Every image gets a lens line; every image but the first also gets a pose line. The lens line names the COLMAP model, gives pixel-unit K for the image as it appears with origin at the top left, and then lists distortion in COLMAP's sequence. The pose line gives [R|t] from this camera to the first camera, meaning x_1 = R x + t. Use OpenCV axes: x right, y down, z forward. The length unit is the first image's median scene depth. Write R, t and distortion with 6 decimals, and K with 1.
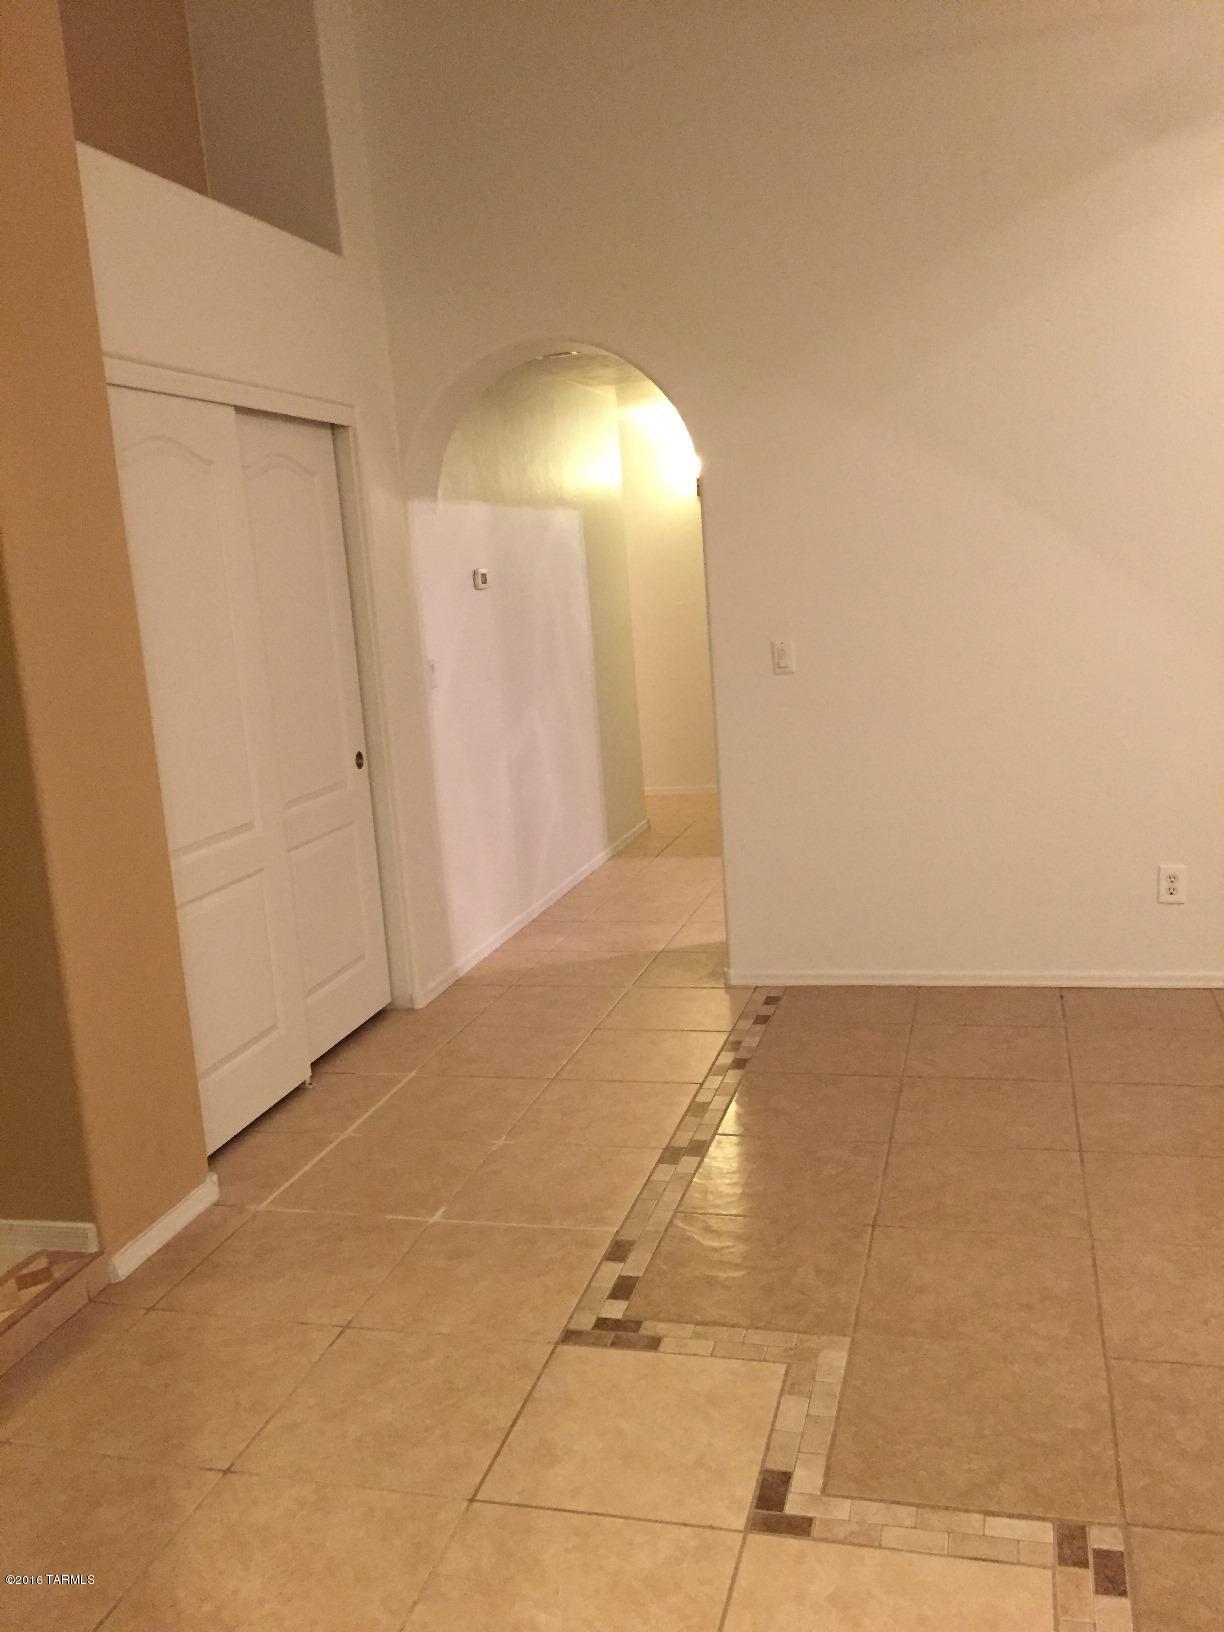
lens RADIAL K [[1390.1, 0, 612.0], [0, 1390.1, 816.0], [0, 0, 1]] dist [0.076464, -0.102582]
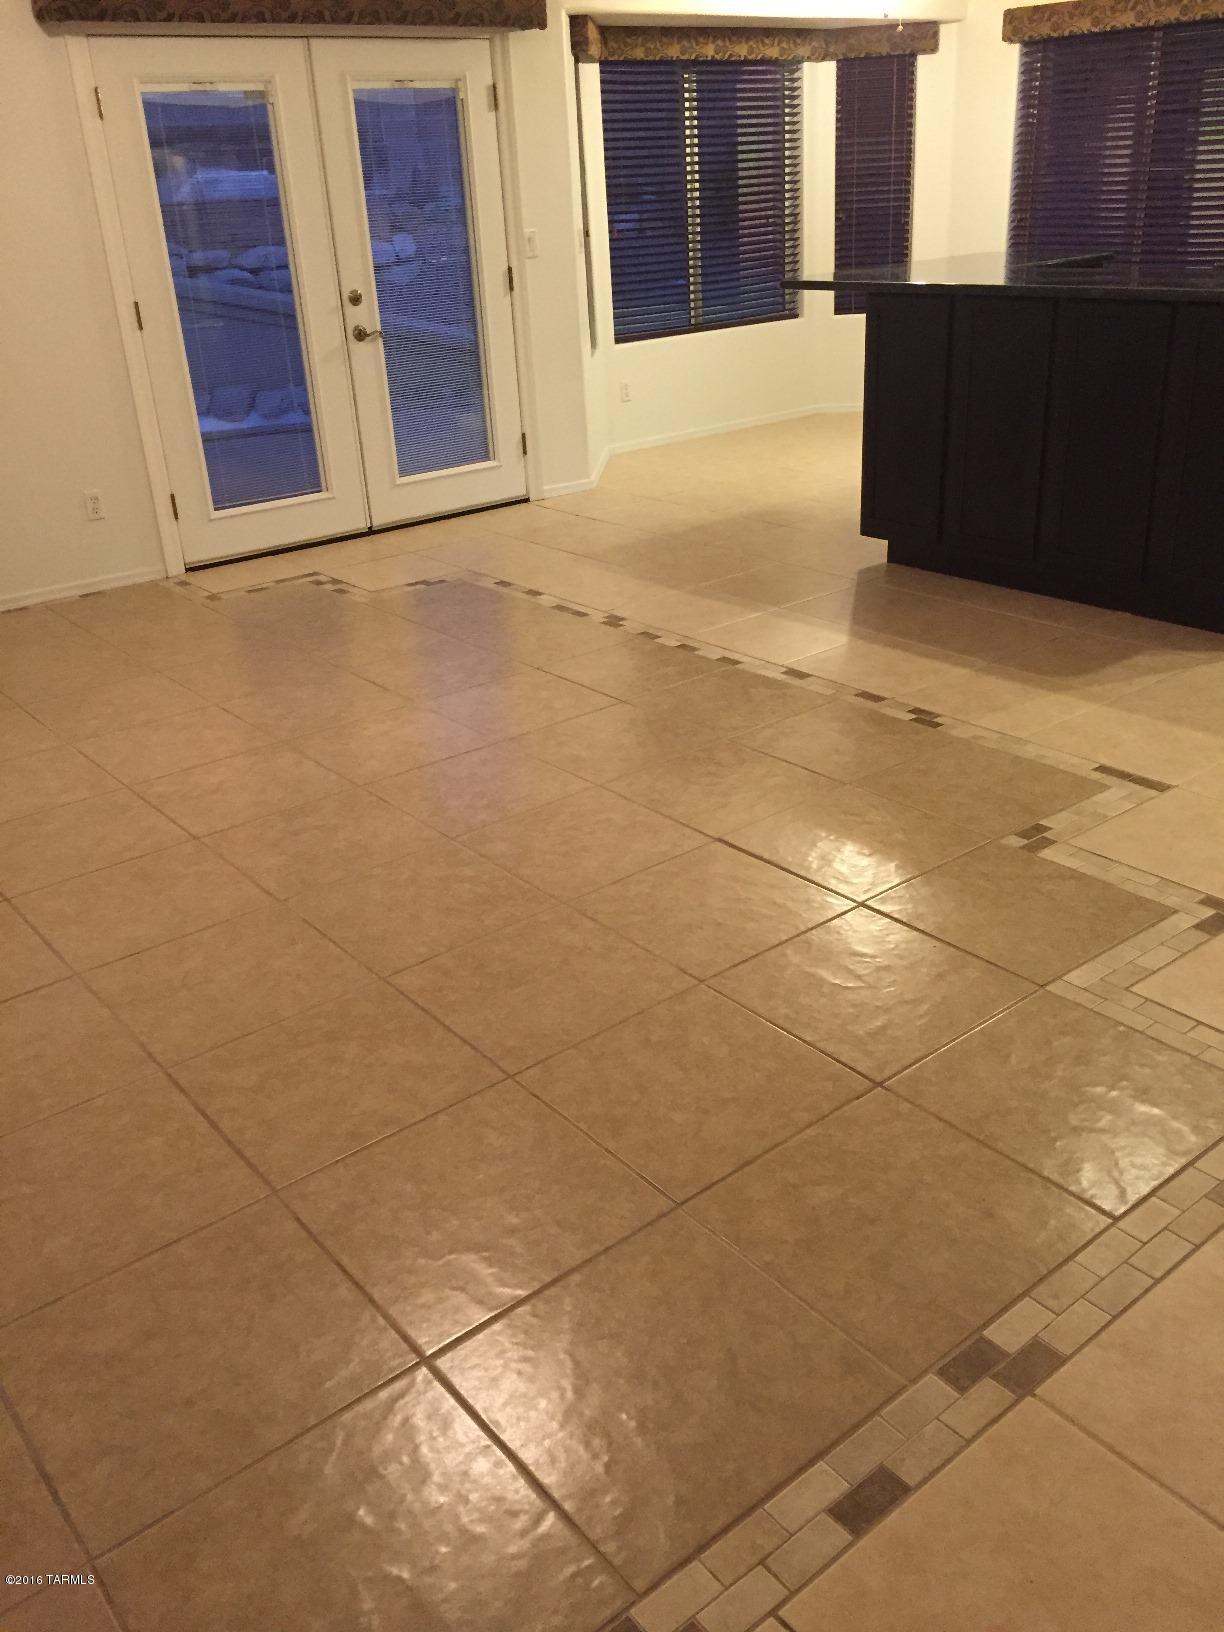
lens RADIAL K [[1390.1, 0, 612.0], [0, 1390.1, 816.0], [0, 0, 1]] dist [0.076464, -0.102582]
pose [[-0.806368, -0.133509, 0.576147, -0.137172], [0.210420, 0.845675, 0.490467, -0.280427], [-0.552715, 0.516730, -0.653832, 1.753590]]
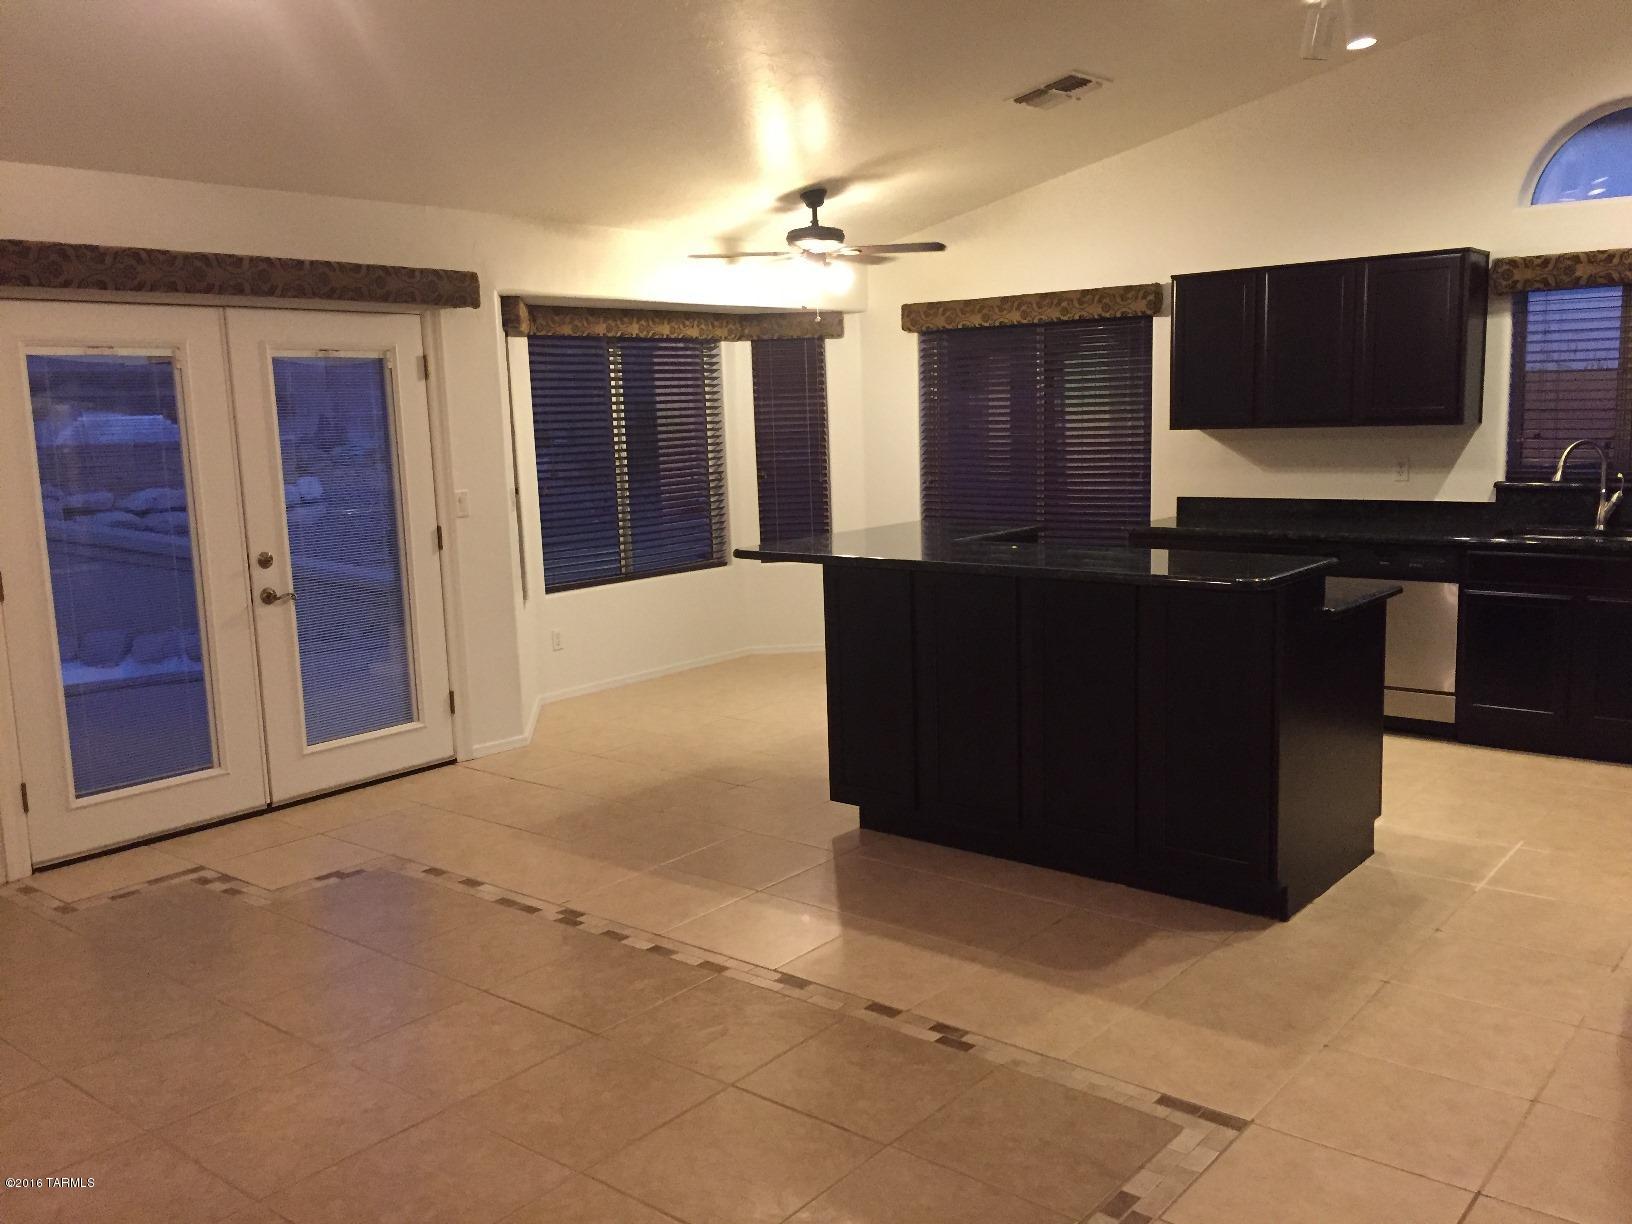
lens RADIAL K [[1390.1, 0, 815.0], [0, 1390.1, 607.7], [0, 0, 1]] dist [0.076464, -0.102582]
pose [[-0.913559, 0.045963, 0.404101, 0.036618], [0.166137, 0.949088, 0.267640, -0.317071], [-0.371225, 0.311641, -0.874684, 1.603165]]
